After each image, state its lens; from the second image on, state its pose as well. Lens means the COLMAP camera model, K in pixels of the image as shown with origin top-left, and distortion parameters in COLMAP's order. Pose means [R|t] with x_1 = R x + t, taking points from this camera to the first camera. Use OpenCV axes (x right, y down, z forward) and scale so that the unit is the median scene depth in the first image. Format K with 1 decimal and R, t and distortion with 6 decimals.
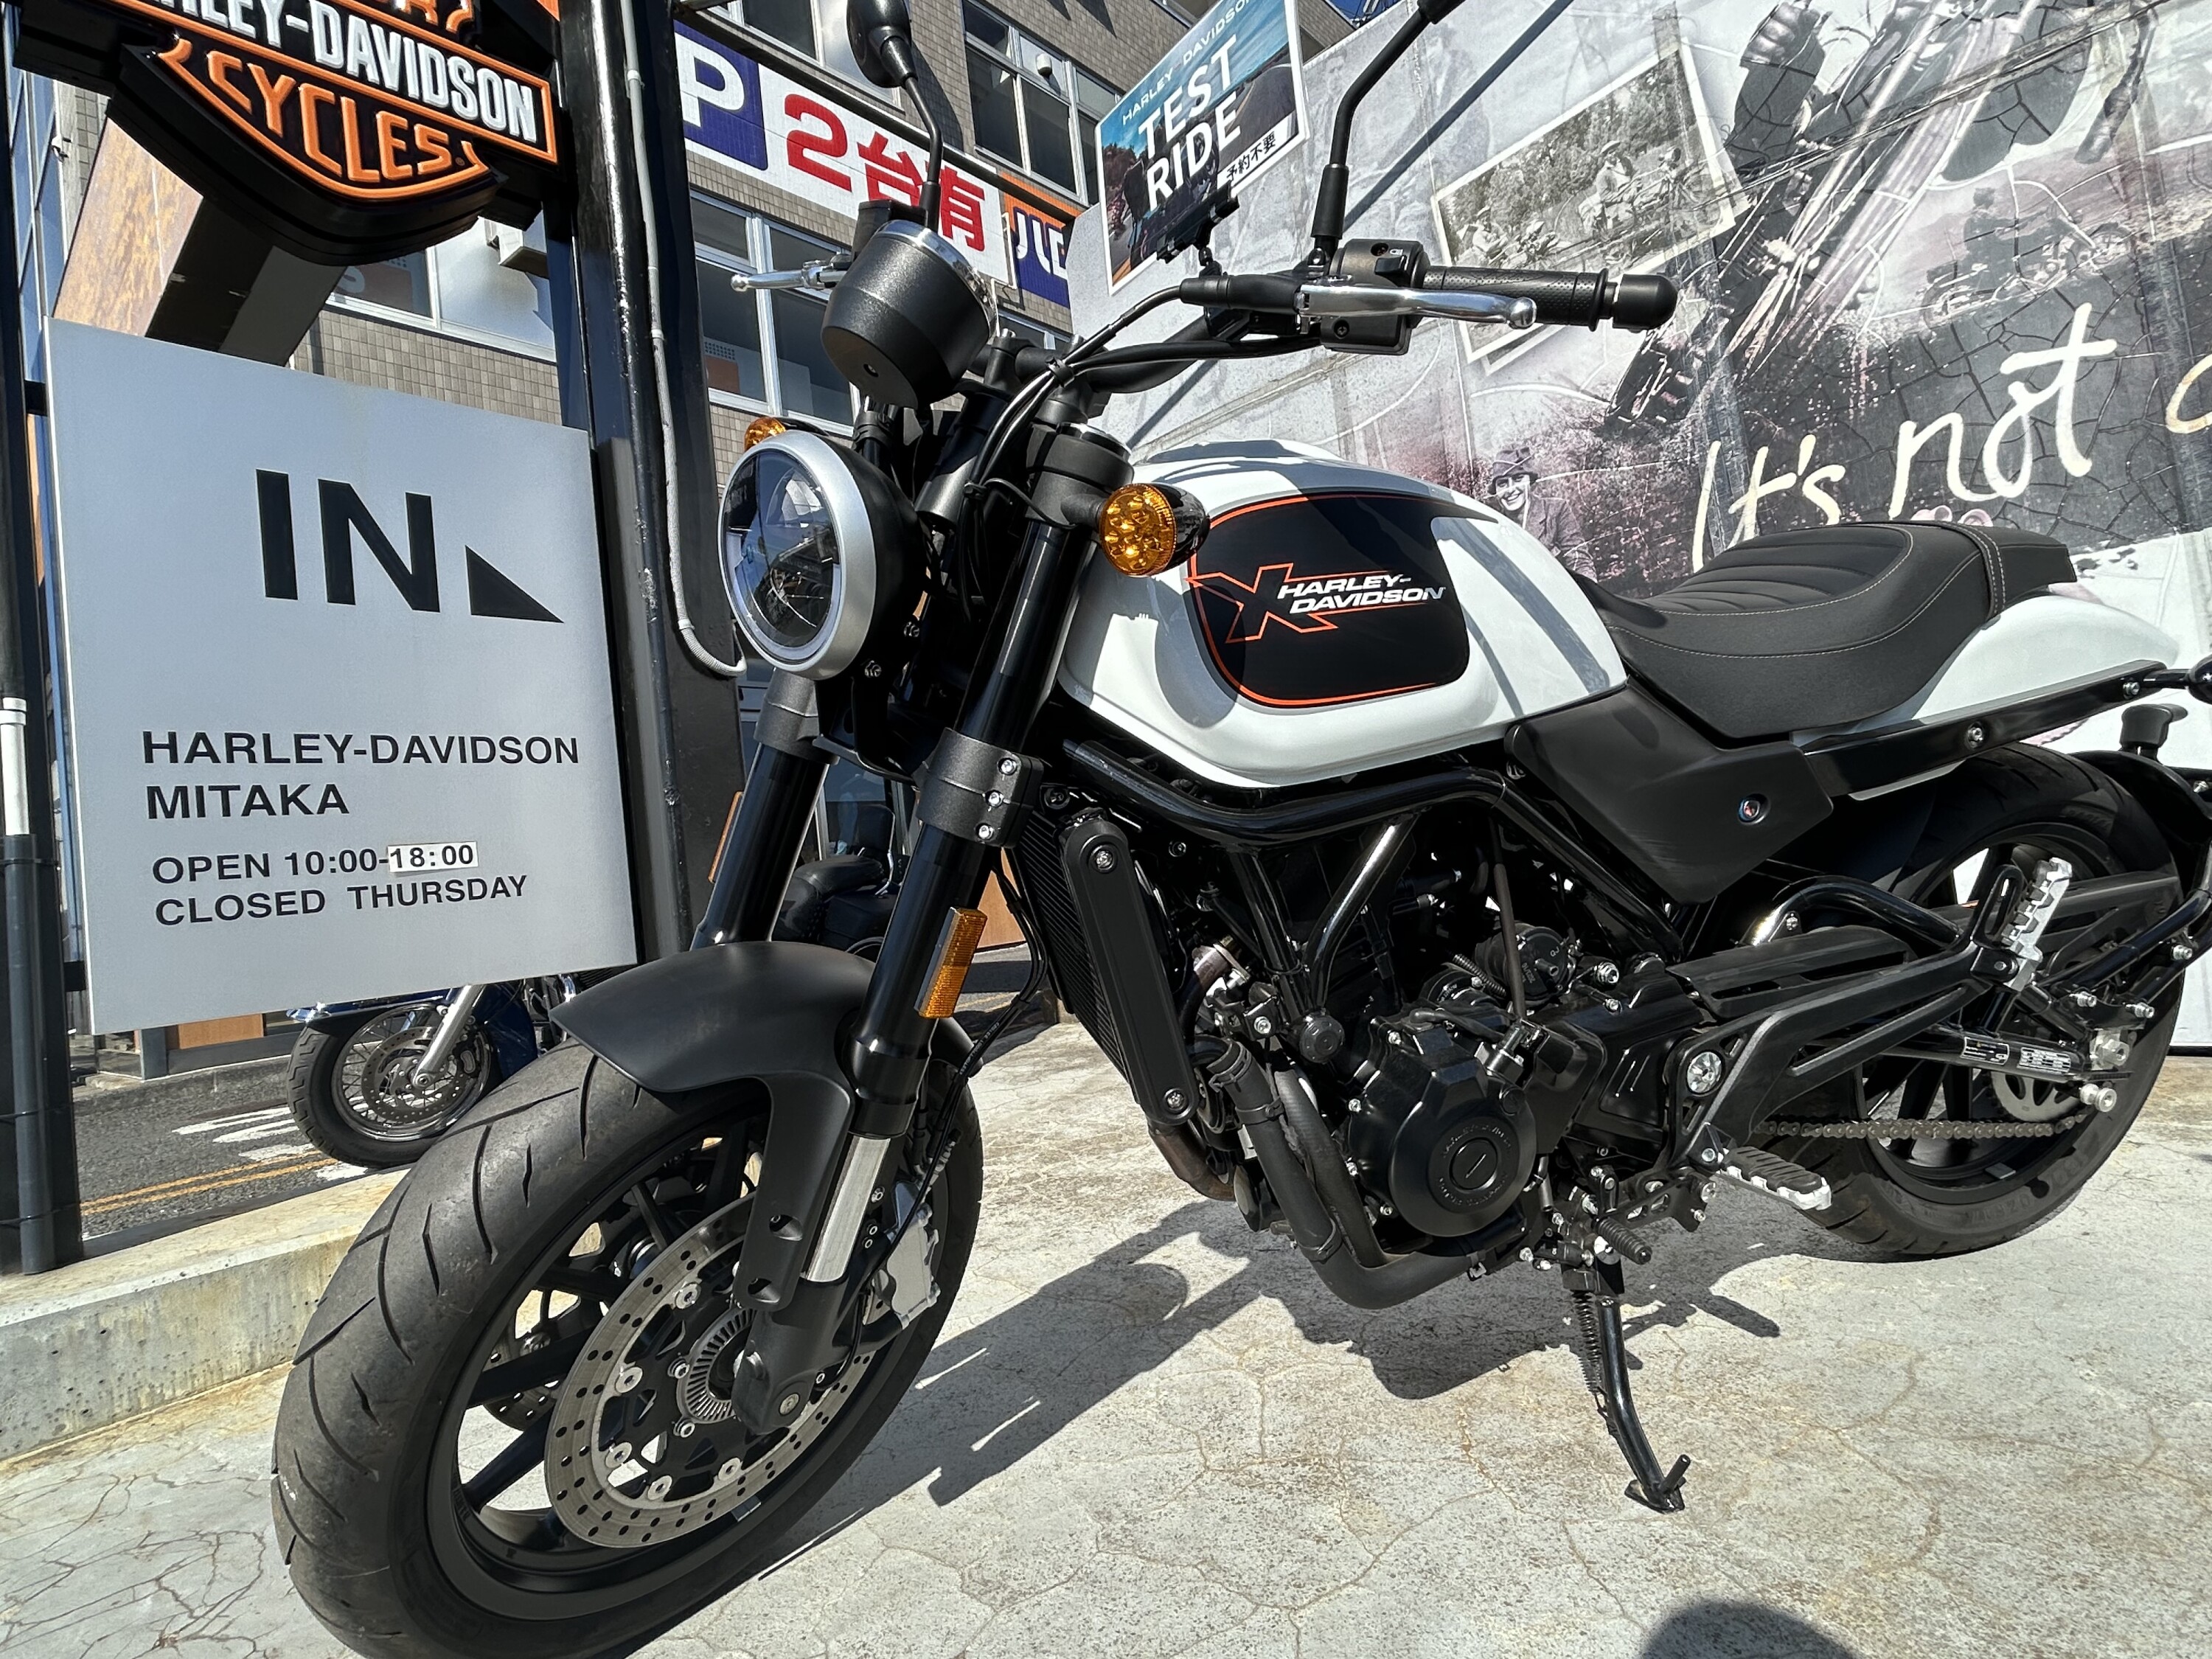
lens RADIAL K [[1139.5, 0, 1111.6], [0, 1139.5, 817.4], [0, 0, 1]] dist [-0.005219, 0.005589]
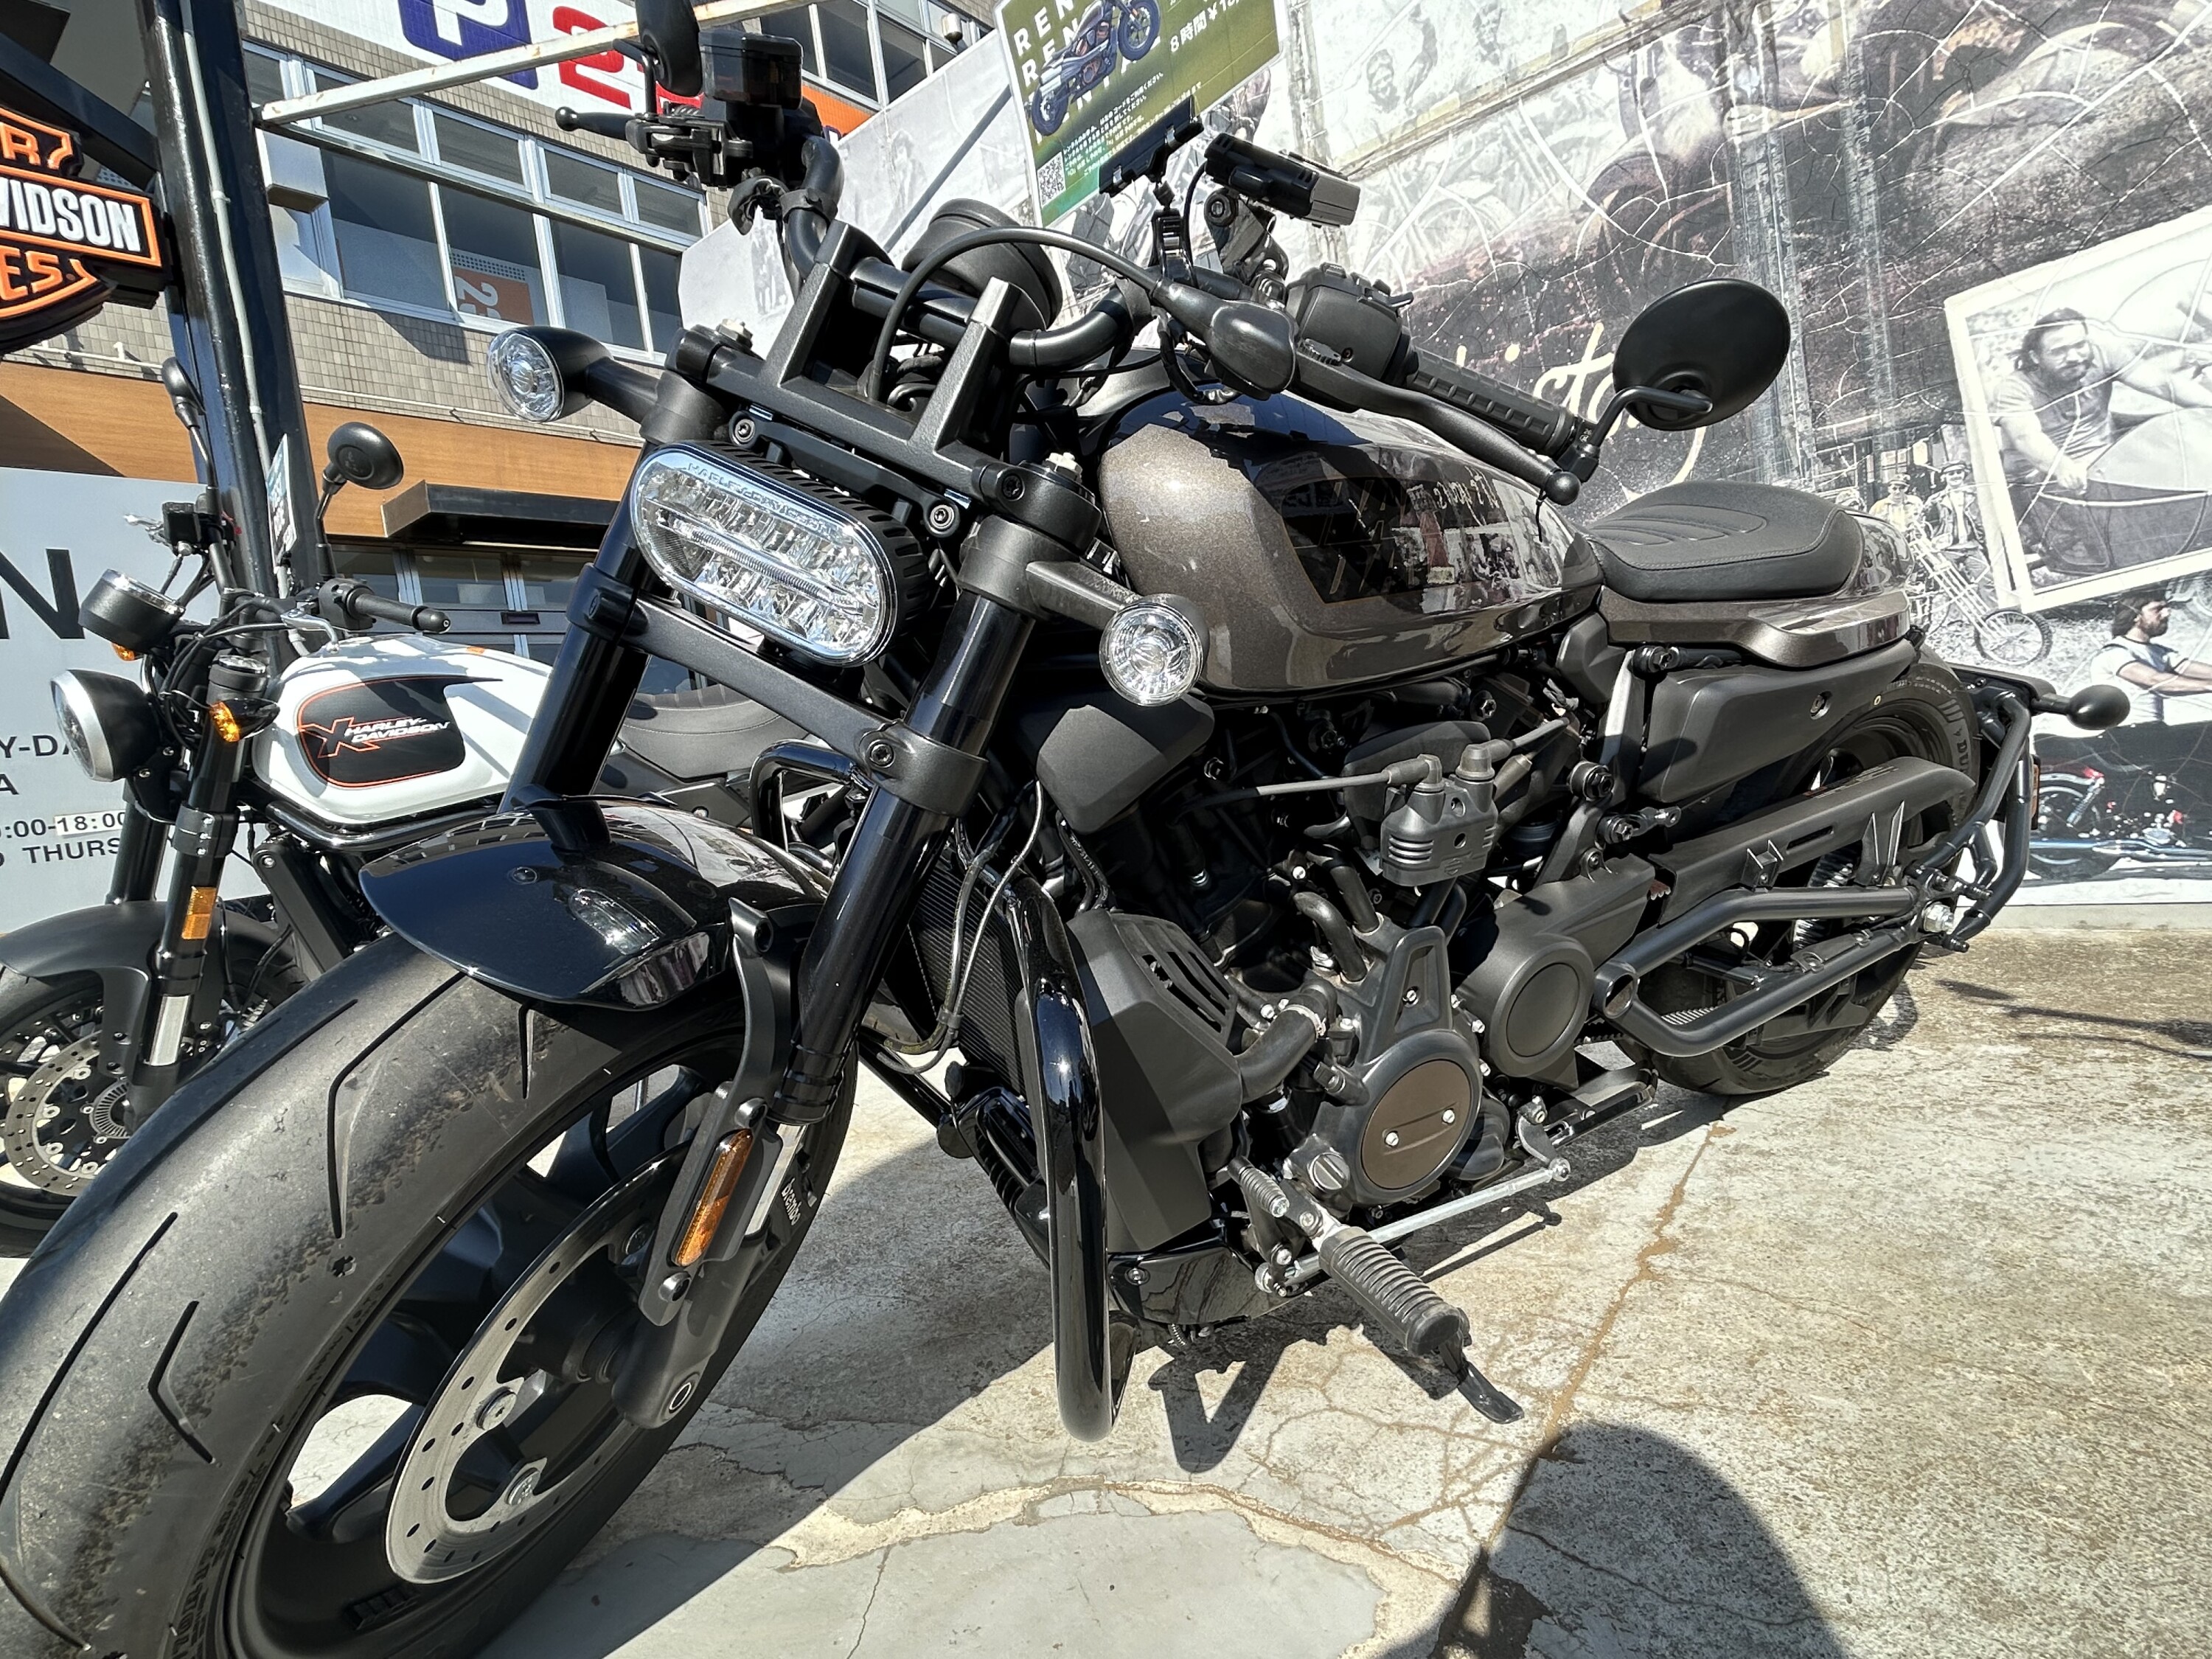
lens RADIAL K [[1139.5, 0, 1107.2], [0, 1139.5, 815.5], [0, 0, 1]] dist [-0.005219, 0.005589]
pose [[0.997352, -0.025334, 0.068169, 0.490917], [0.018564, 0.994997, 0.098166, -0.079468], [-0.070315, -0.096641, 0.992833, -0.416415]]
